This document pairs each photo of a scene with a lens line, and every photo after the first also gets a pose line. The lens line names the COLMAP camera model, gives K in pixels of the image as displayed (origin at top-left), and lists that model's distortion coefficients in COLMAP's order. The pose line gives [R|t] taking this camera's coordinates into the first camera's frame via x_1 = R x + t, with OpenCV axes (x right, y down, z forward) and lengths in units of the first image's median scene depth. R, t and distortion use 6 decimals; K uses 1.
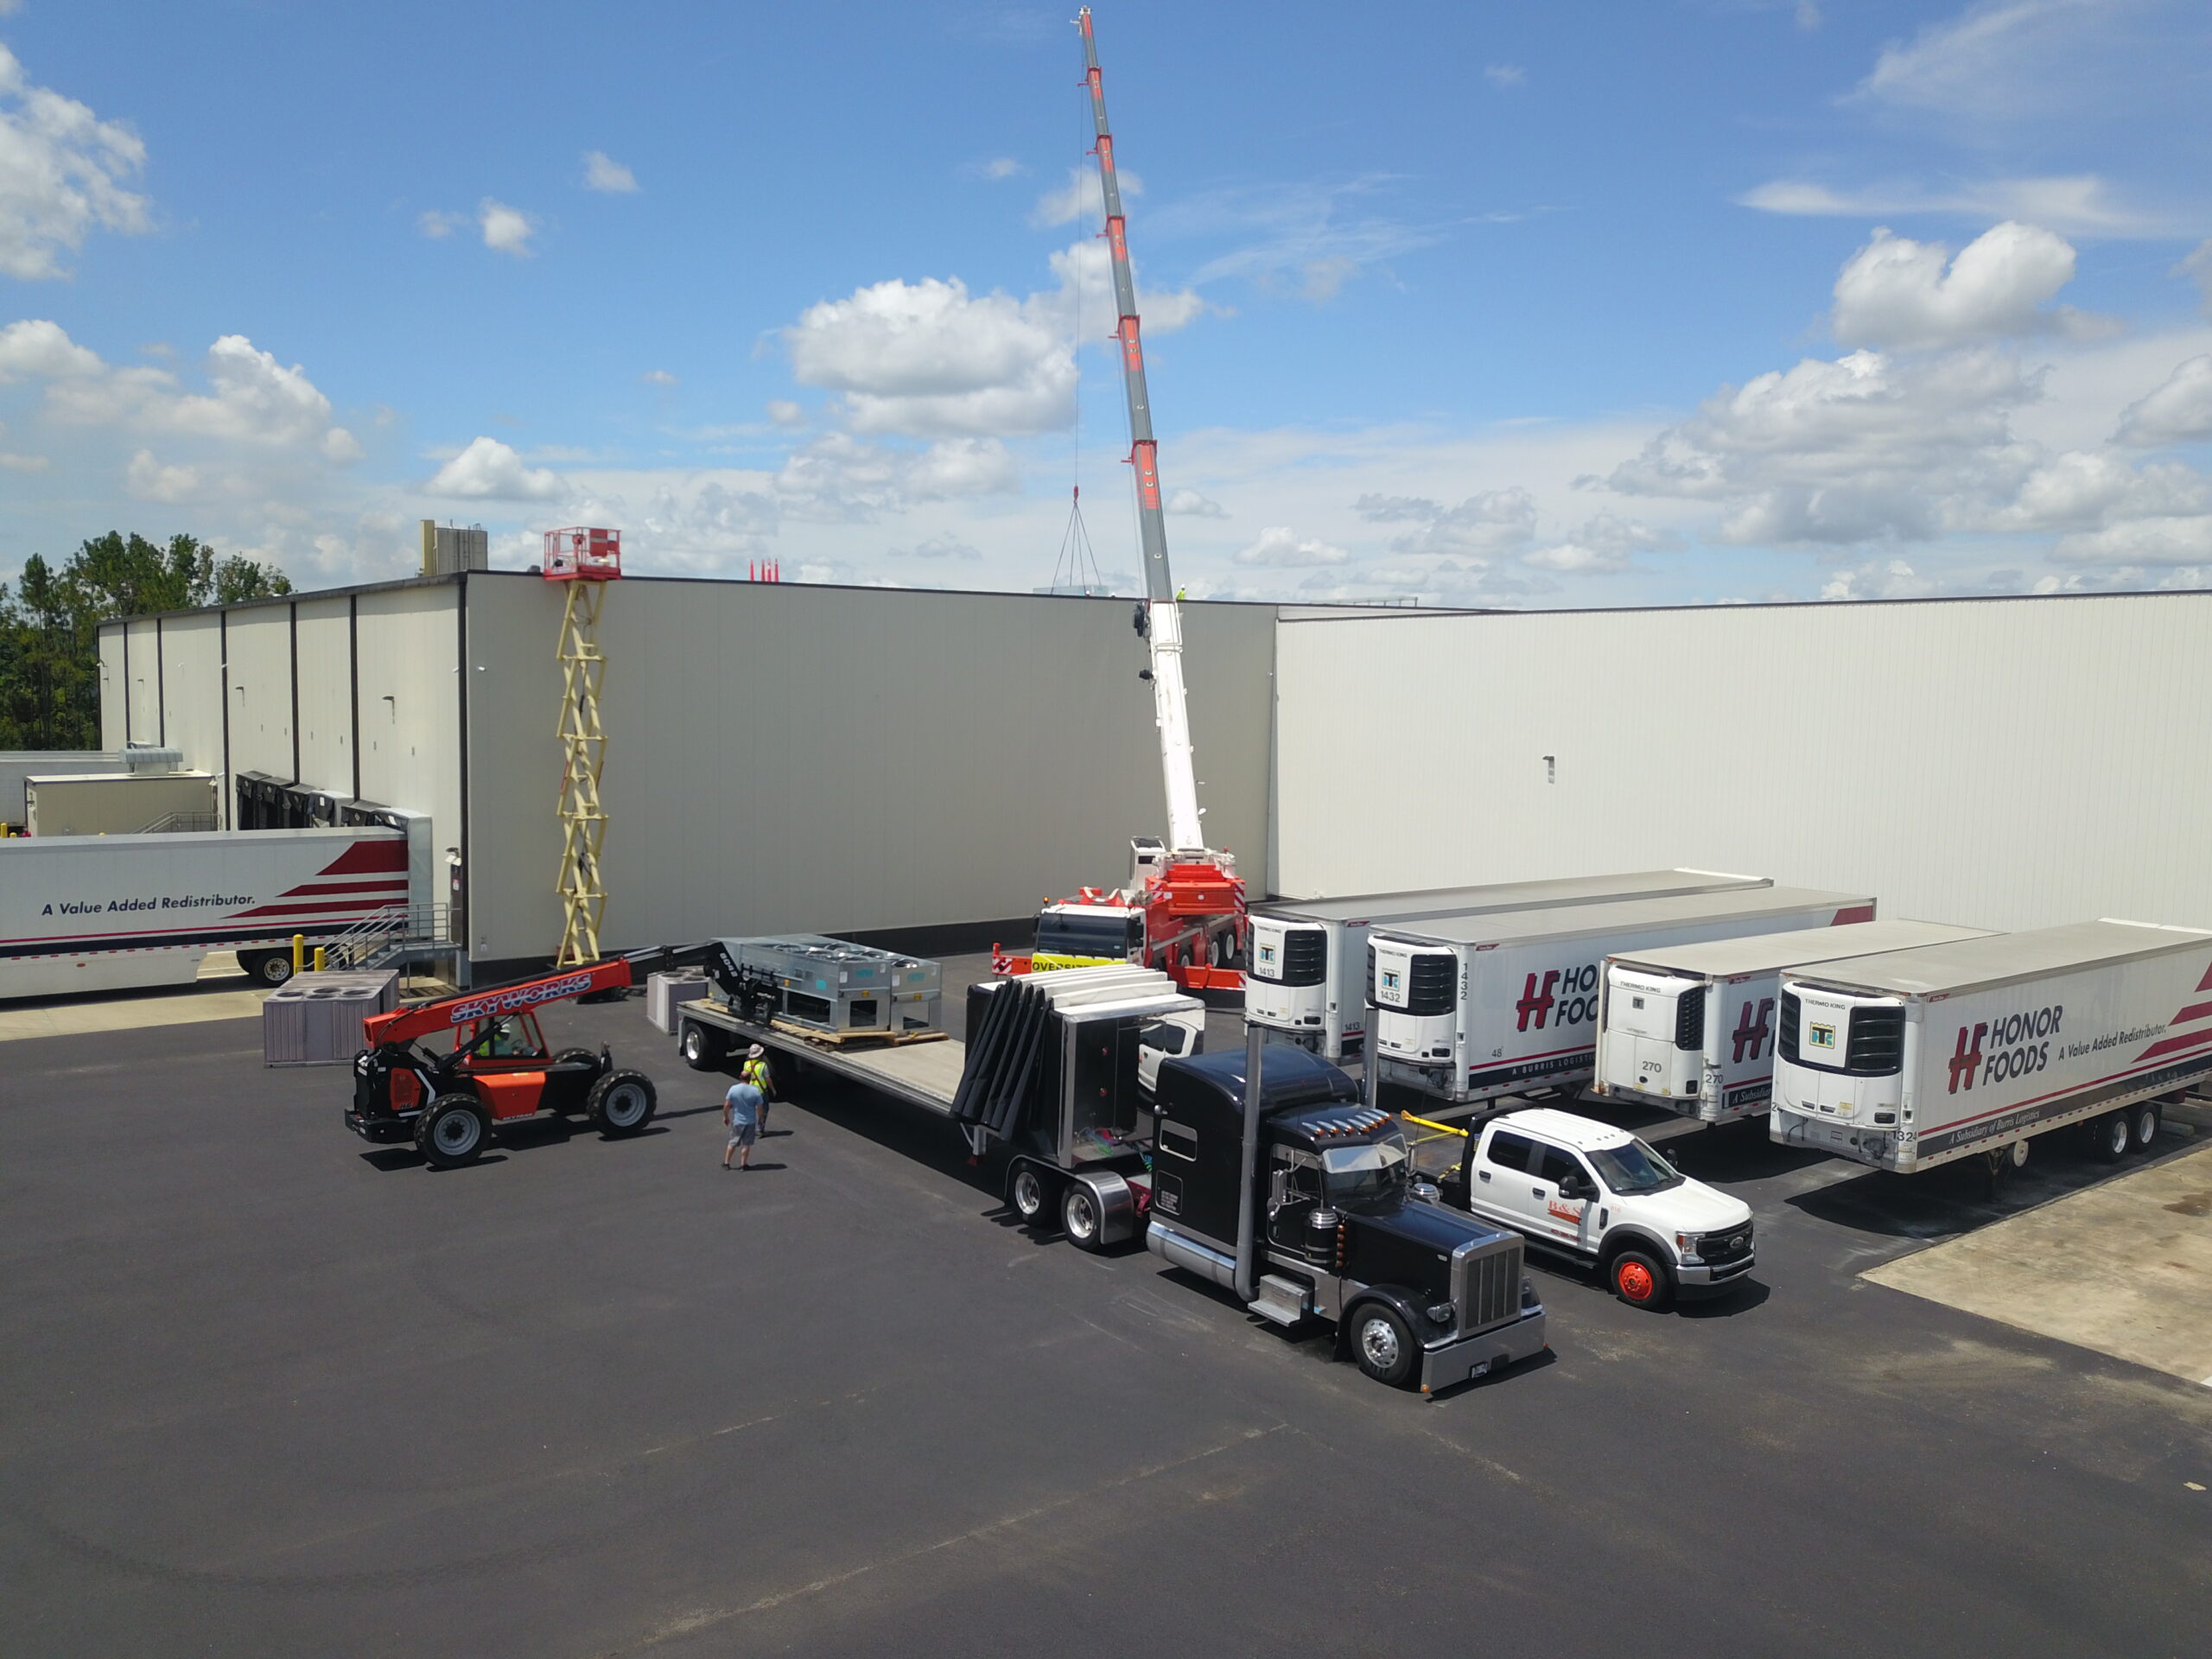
lens RADIAL K [[1684.8, 0, 1064.9], [0, 1684.8, 845.6], [0, 0, 1]] dist [0.012908, 0.014318]
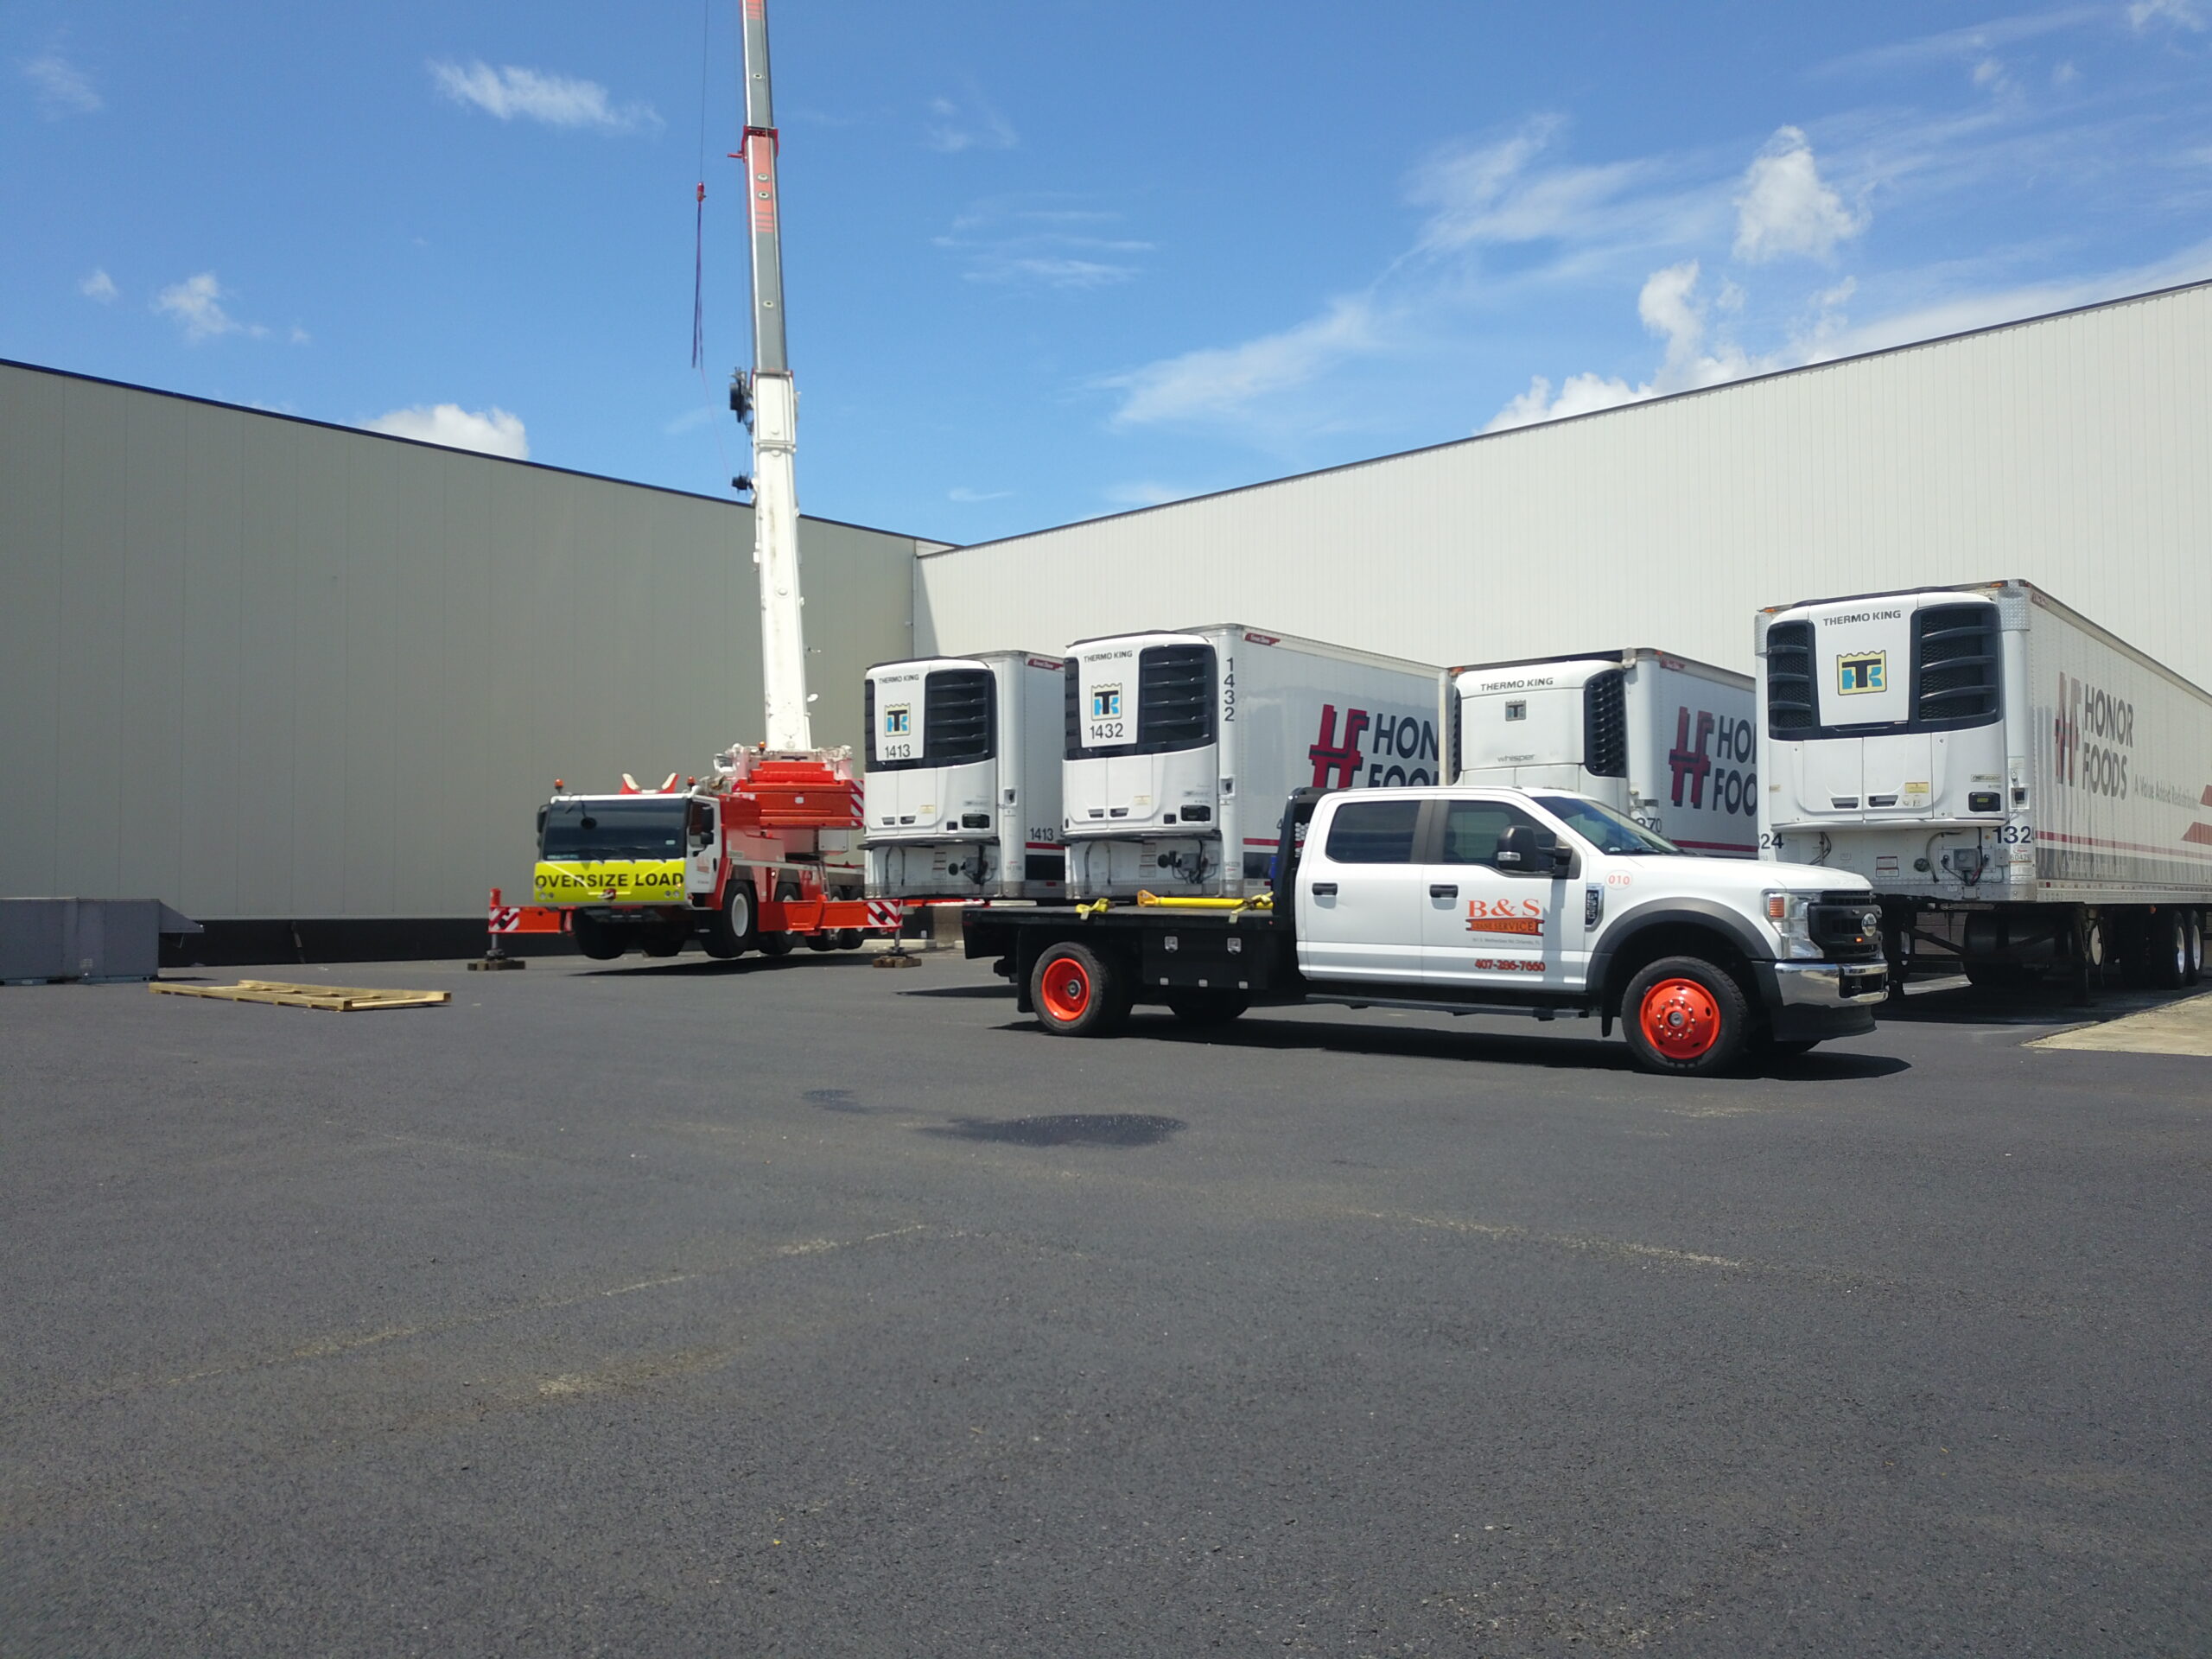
lens RADIAL K [[1684.8, 0, 1093.5], [0, 1684.8, 833.9], [0, 0, 1]] dist [0.012908, 0.014318]
pose [[0.976808, -0.007818, 0.213976, 0.067917], [0.034192, 0.992205, -0.119835, 0.205830], [-0.211371, 0.124372, 0.969461, 0.467419]]
